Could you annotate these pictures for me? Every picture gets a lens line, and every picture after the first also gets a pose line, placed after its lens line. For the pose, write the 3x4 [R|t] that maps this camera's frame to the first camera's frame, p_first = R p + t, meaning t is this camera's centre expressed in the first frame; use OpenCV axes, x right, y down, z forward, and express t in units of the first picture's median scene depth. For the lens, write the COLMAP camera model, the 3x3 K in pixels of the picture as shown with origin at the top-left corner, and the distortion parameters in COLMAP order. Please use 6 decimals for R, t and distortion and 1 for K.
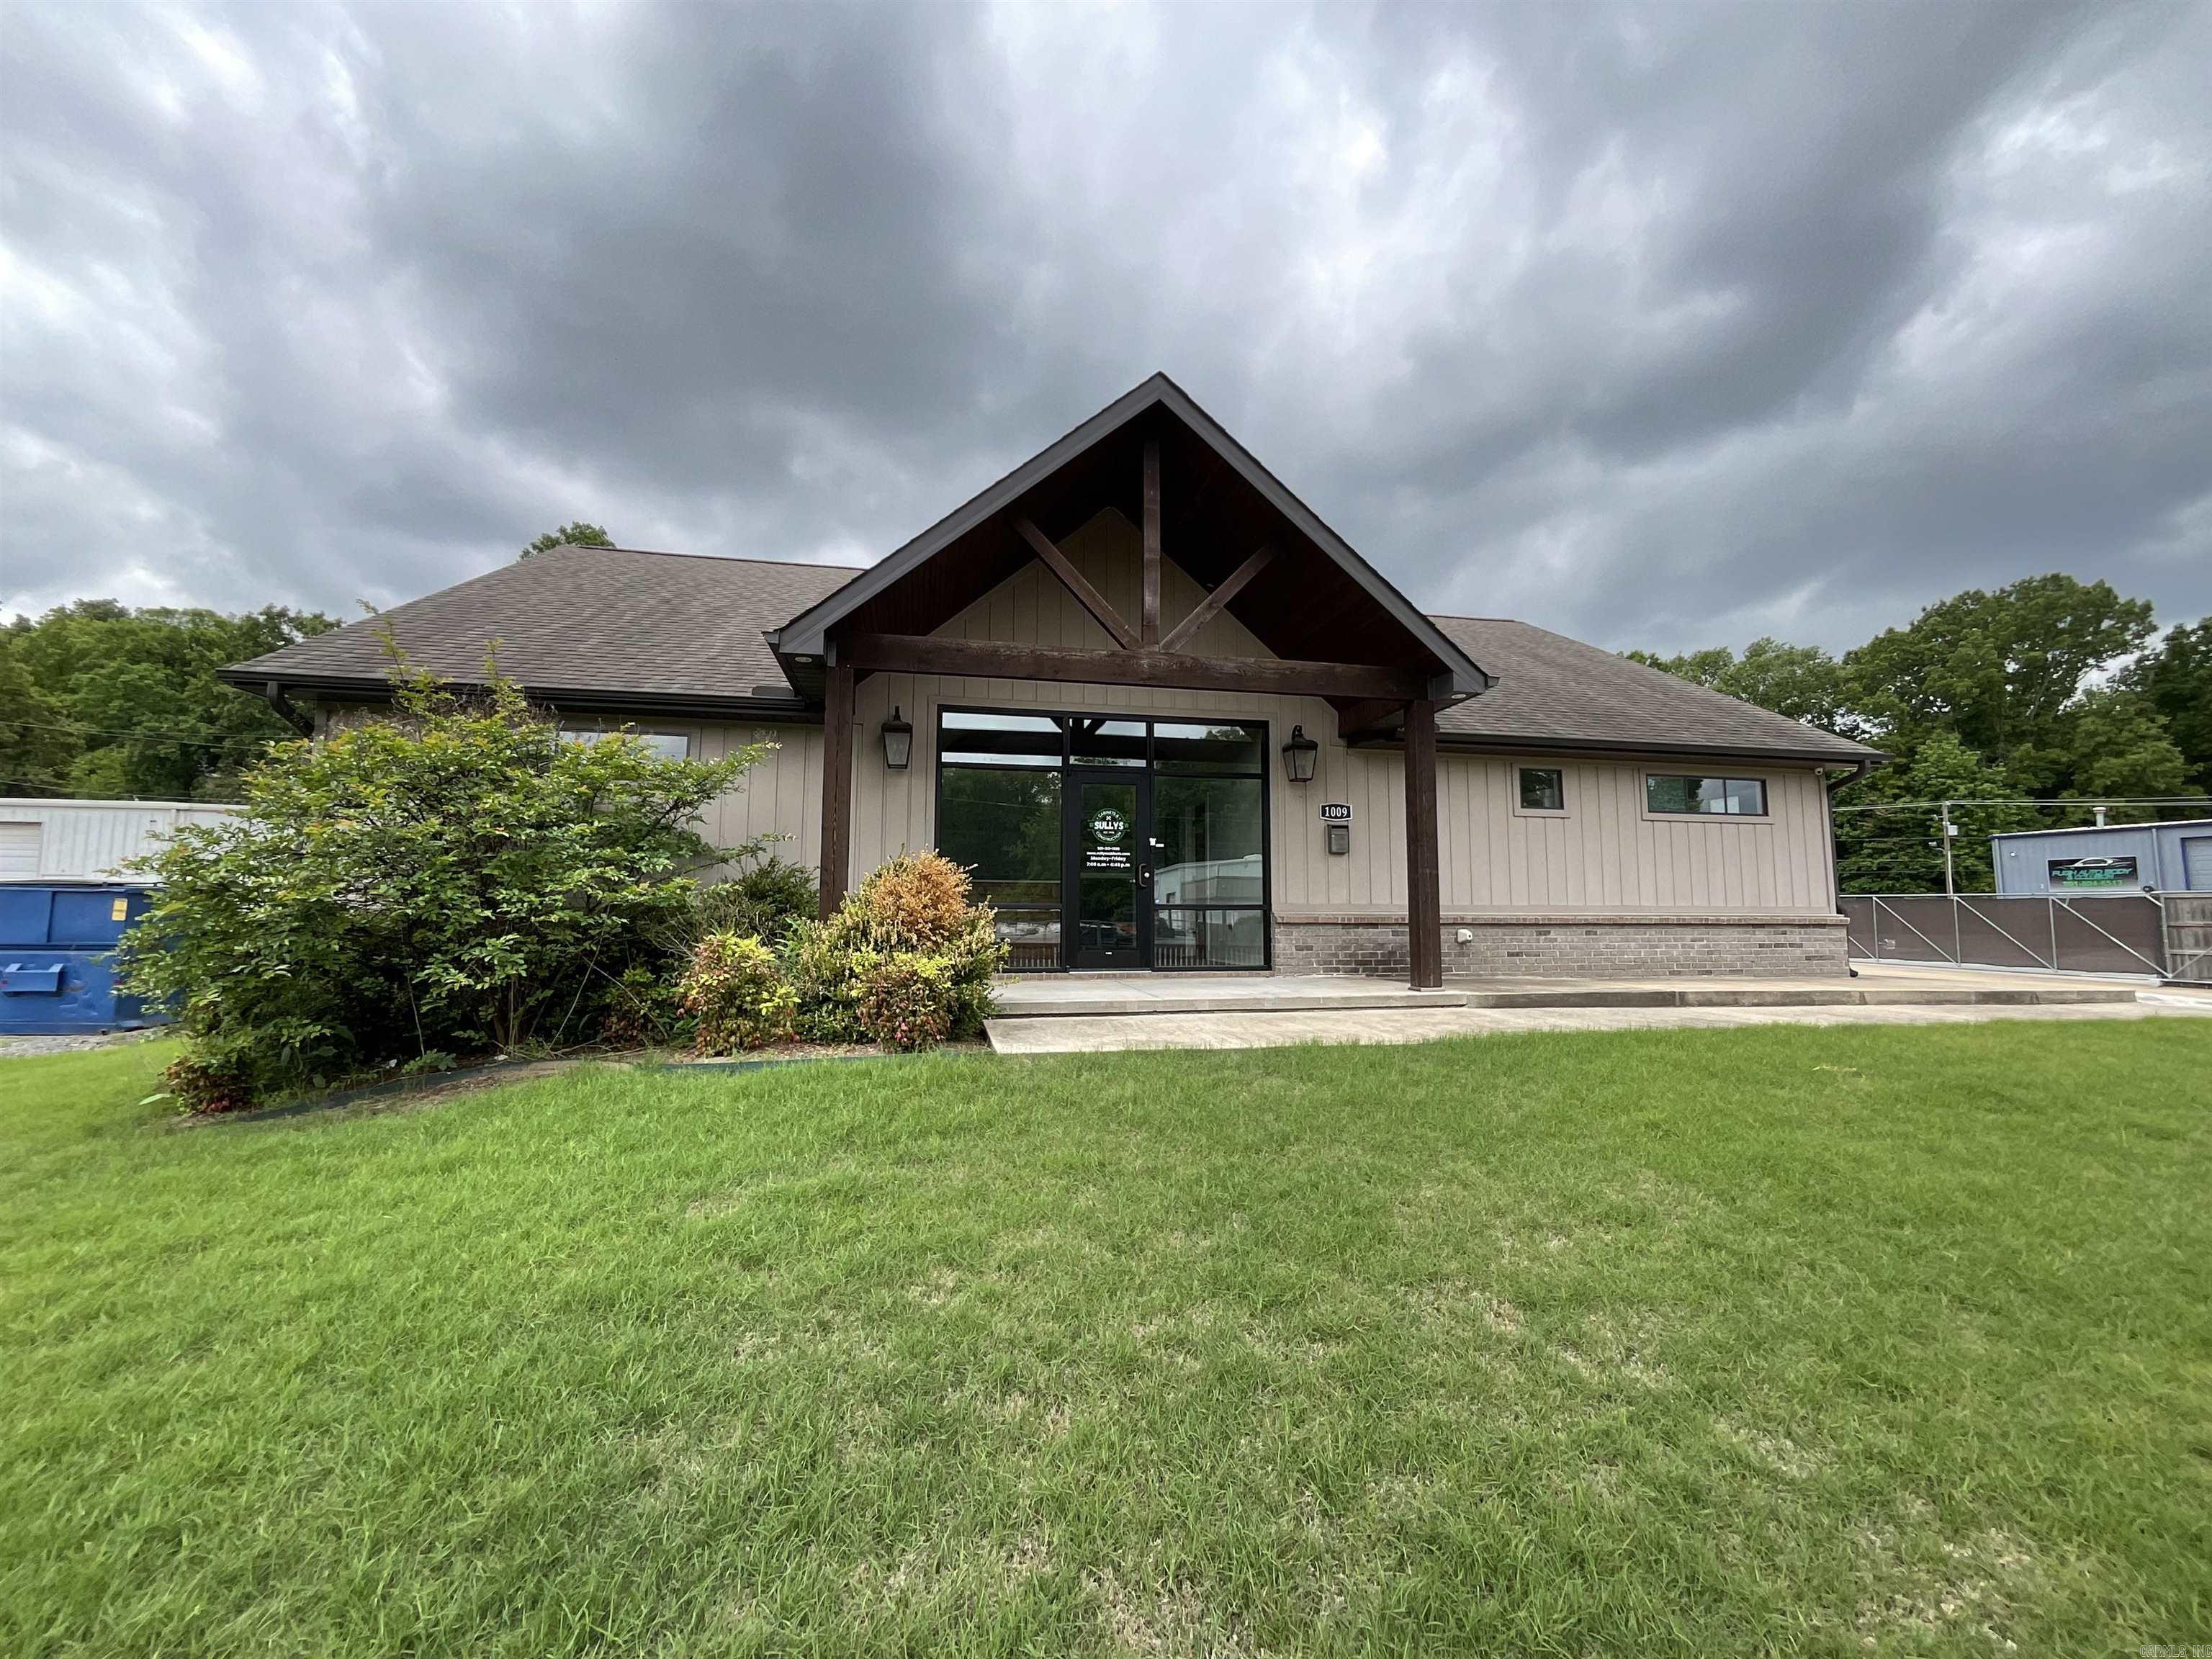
lens RADIAL K [[905.6, 0, 1103.1], [0, 905.6, 828.3], [0, 0, 1]] dist [0.002749, 0.000586]
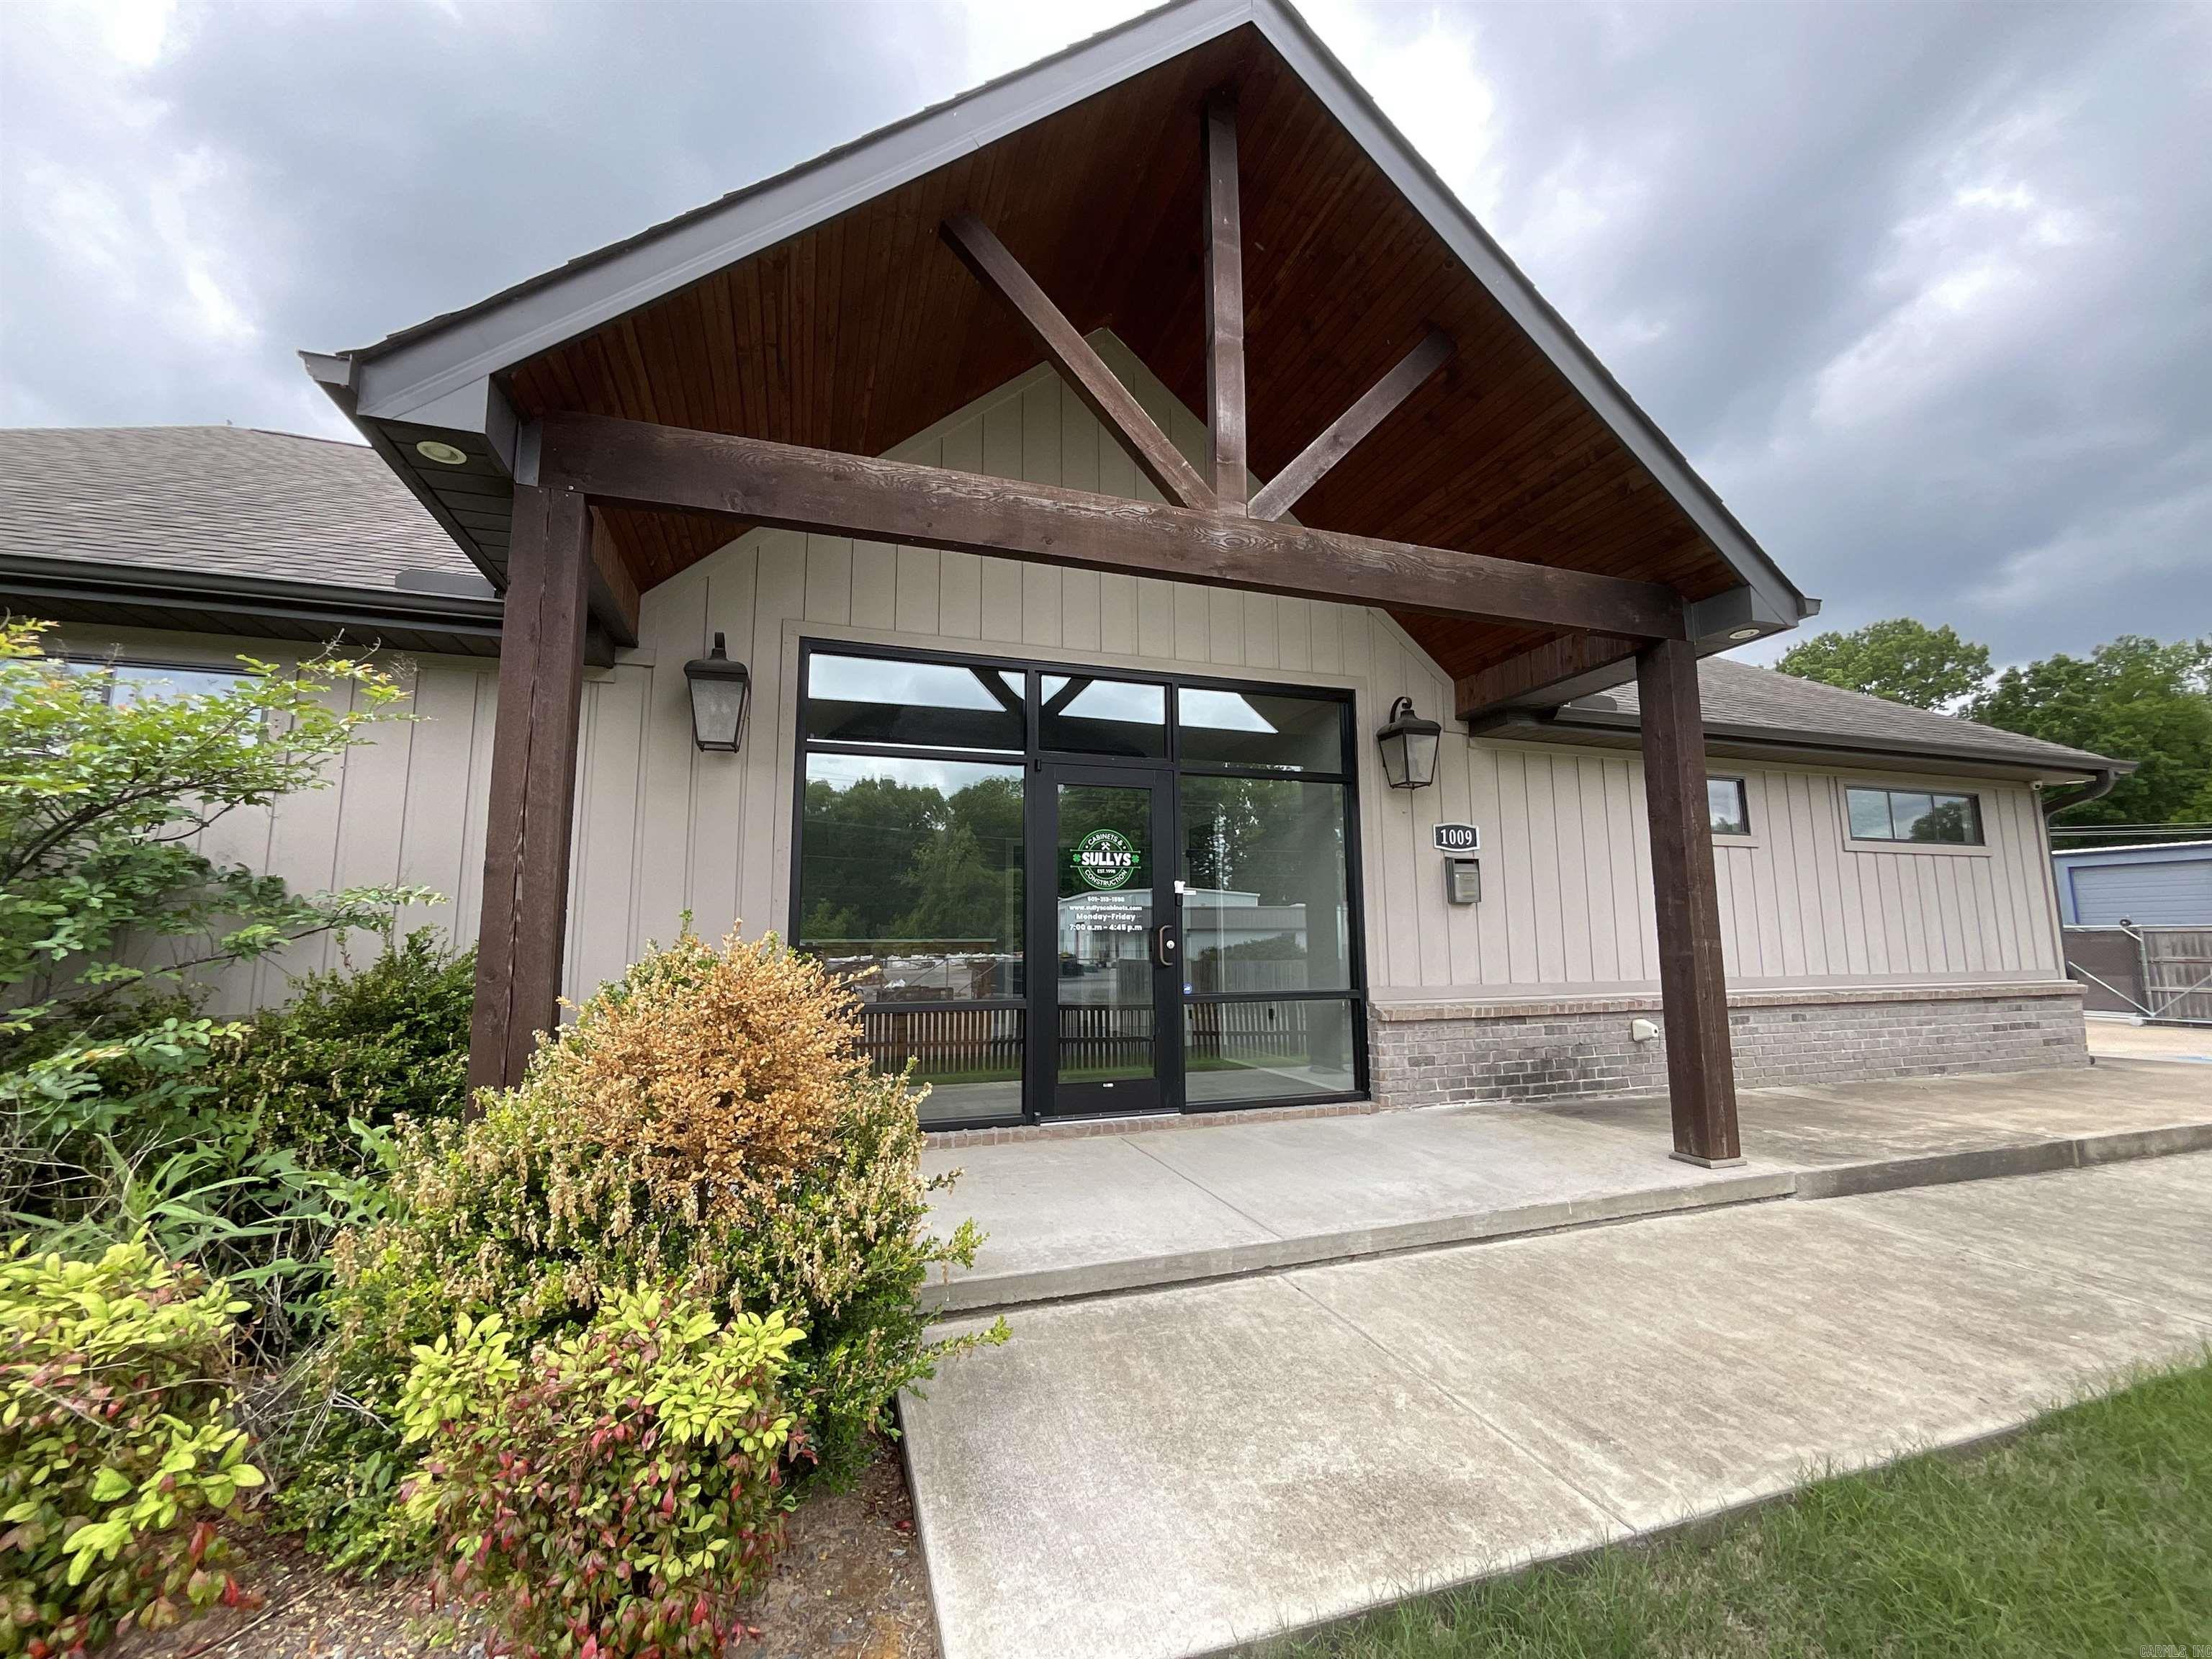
lens RADIAL K [[905.6, 0, 1103.1], [0, 905.6, 828.3], [0, 0, 1]] dist [0.002749, 0.000586]
pose [[0.993078, 0.004644, 0.117363, -0.061131], [-0.001118, 0.999546, -0.030093, -0.005150], [-0.117450, 0.029753, 0.992633, 0.411033]]
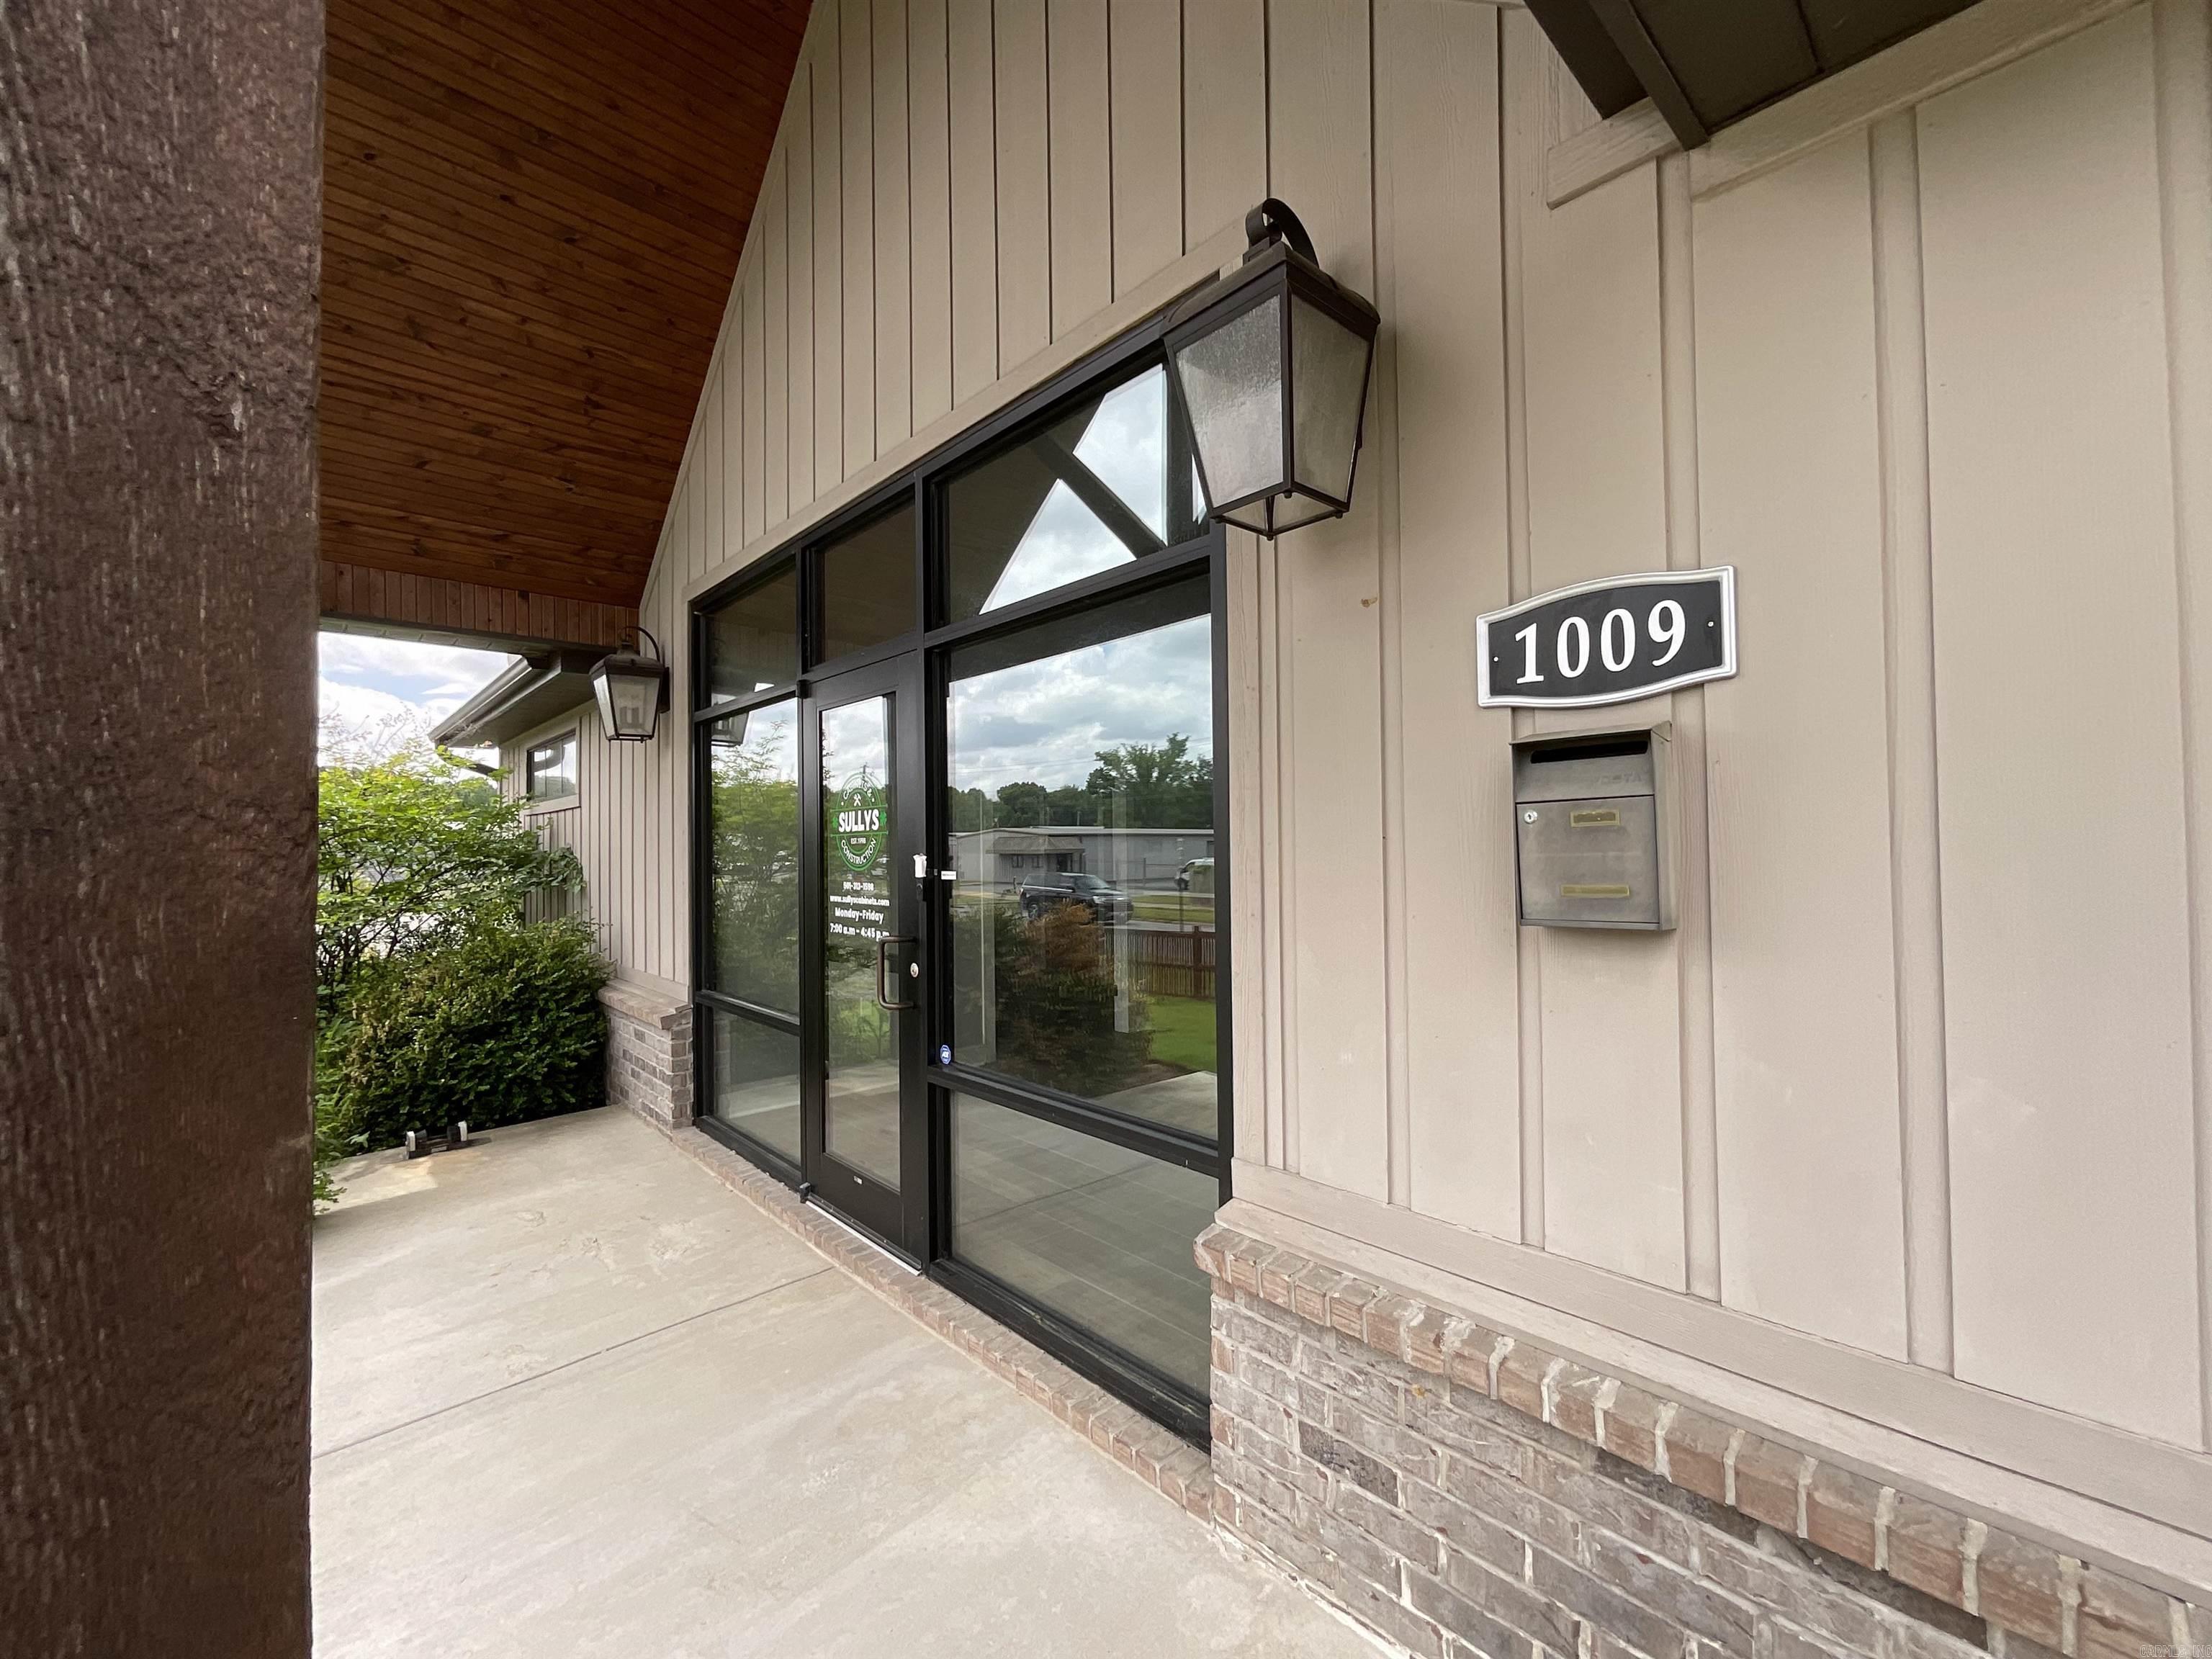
lens RADIAL K [[887.0, 0, 1106.6], [0, 887.0, 827.5], [0, 0, 1]] dist [0.033767, -0.014726]
pose [[0.507667, -0.028921, -0.861068, 0.347941], [0.097174, 0.994981, 0.023873, 0.000423], [0.856056, -0.095793, 0.507929, 0.869392]]
